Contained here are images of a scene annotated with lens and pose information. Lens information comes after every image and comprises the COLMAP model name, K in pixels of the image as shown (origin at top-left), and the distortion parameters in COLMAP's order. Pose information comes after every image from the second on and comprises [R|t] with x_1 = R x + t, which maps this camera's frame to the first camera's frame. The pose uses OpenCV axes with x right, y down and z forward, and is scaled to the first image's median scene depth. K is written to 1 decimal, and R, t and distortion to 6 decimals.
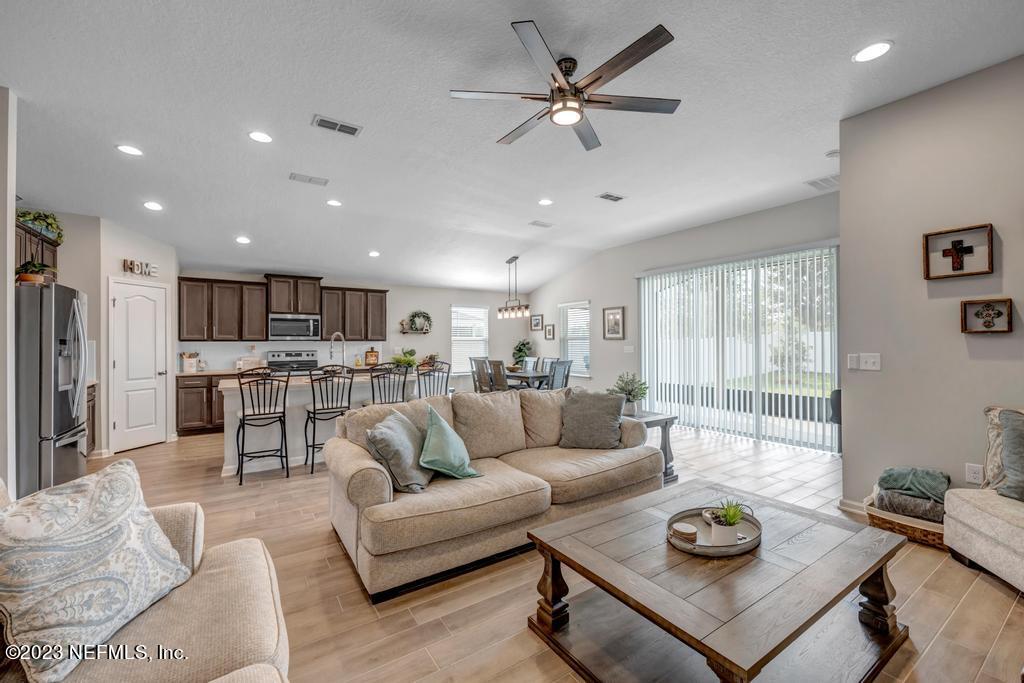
lens RADIAL K [[411.9, 0, 501.2], [0, 411.9, 344.3], [0, 0, 1]] dist [-0.005091, 0.000413]
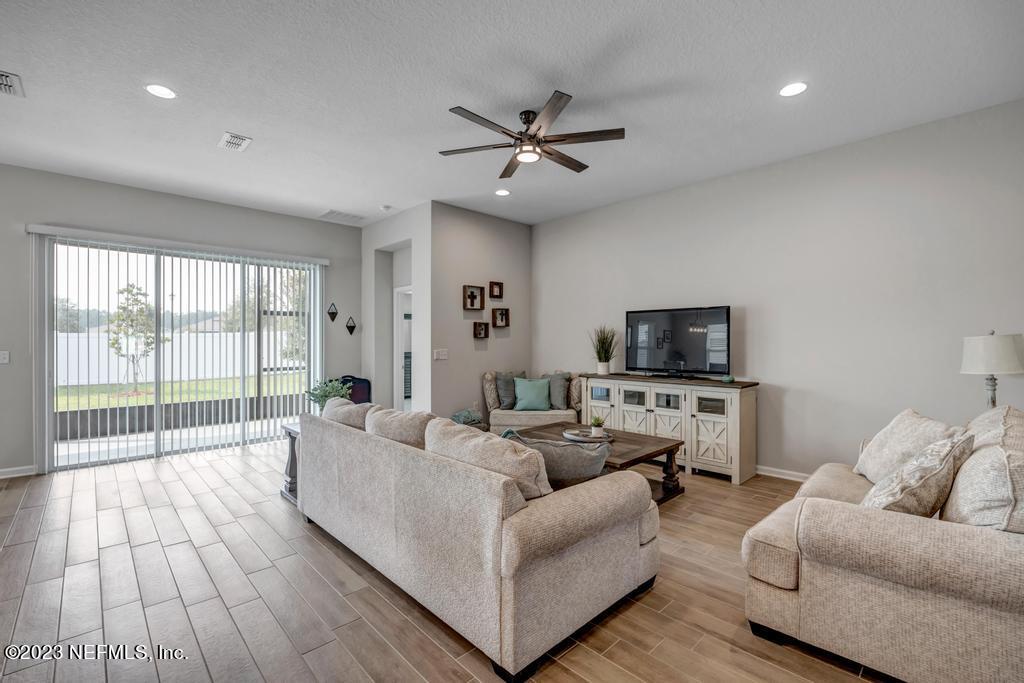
lens RADIAL K [[451.6, 0, 518.1], [0, 451.6, 337.0], [0, 0, 1]] dist [-0.002289, 0.000045]
pose [[-0.197197, 0.011461, 0.980297, -0.417963], [0.013264, 0.999871, -0.009022, -0.002778], [-0.980274, 0.011223, -0.197323, 0.462028]]
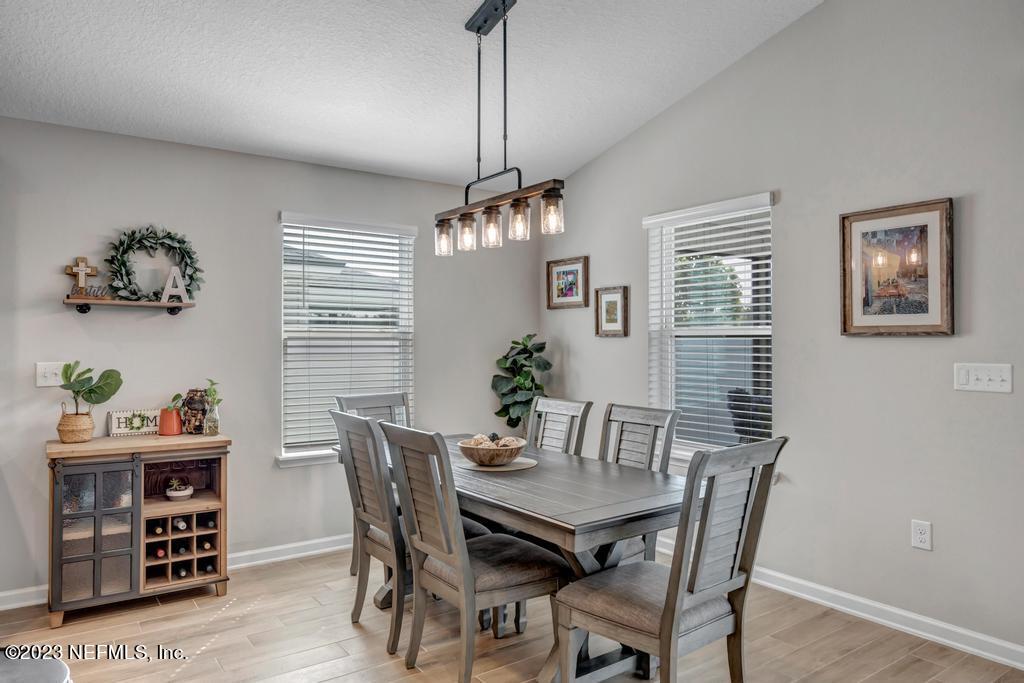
lens RADIAL K [[670.8, 0, 507.1], [0, 670.8, 341.5], [0, 0, 1]] dist [-0.013103, 0.003000]
pose [[0.998958, 0.004334, 0.045433, 0.021494], [-0.004041, 0.999970, -0.006542, -0.004955], [-0.045460, 0.006352, 0.998946, 0.657915]]
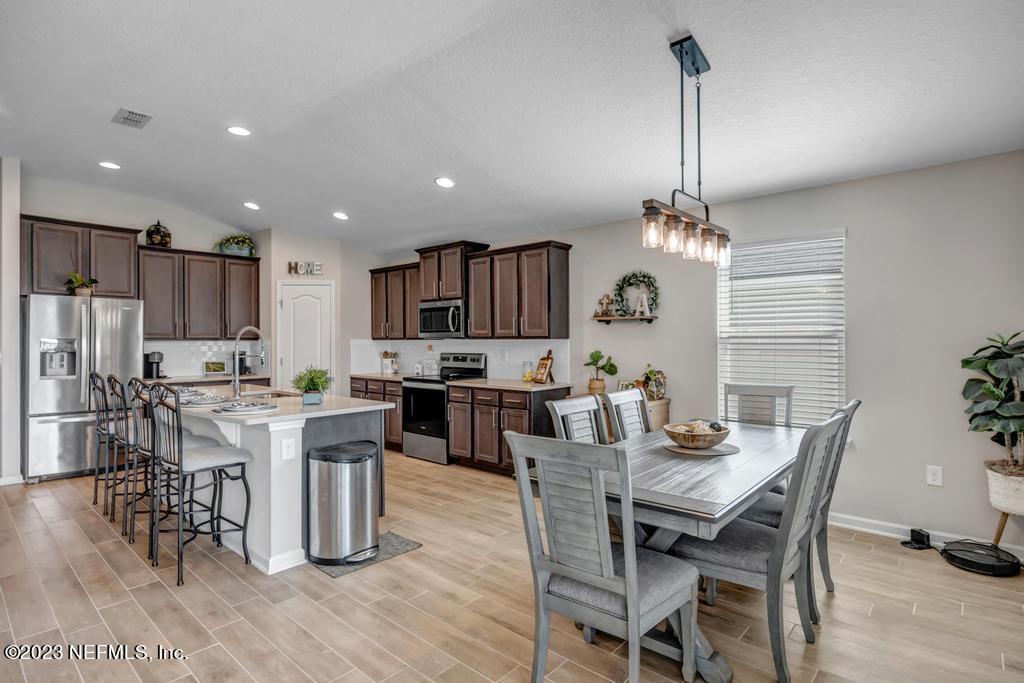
lens RADIAL K [[511.5, 0, 520.3], [0, 511.5, 340.9], [0, 0, 1]] dist [-0.010630, -0.000441]
pose [[0.285955, 0.001490, -0.958242, 0.364004], [-0.004837, 0.999988, 0.000112, -0.005860], [0.958231, 0.004603, 0.285958, 0.862374]]
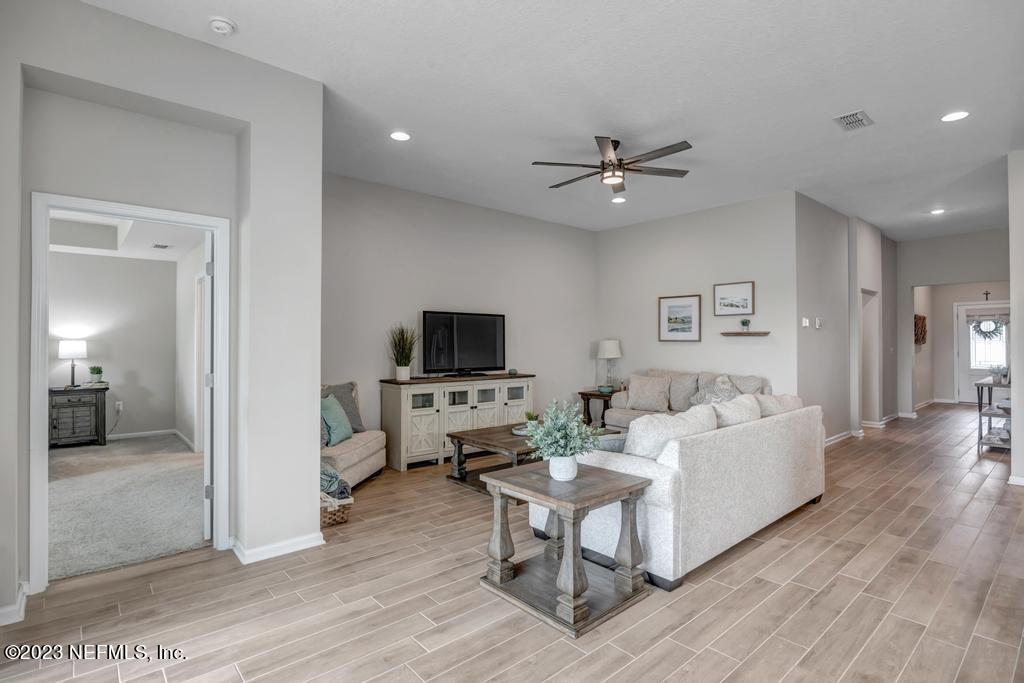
lens RADIAL K [[511.5, 0, 509.5], [0, 511.5, 333.8], [0, 0, 1]] dist [-0.010630, -0.000441]
pose [[-0.988950, 0.002424, -0.148230, 0.278154], [0.003941, 0.999943, -0.009943, -0.005207], [0.148197, -0.010417, -0.988903, 0.957522]]
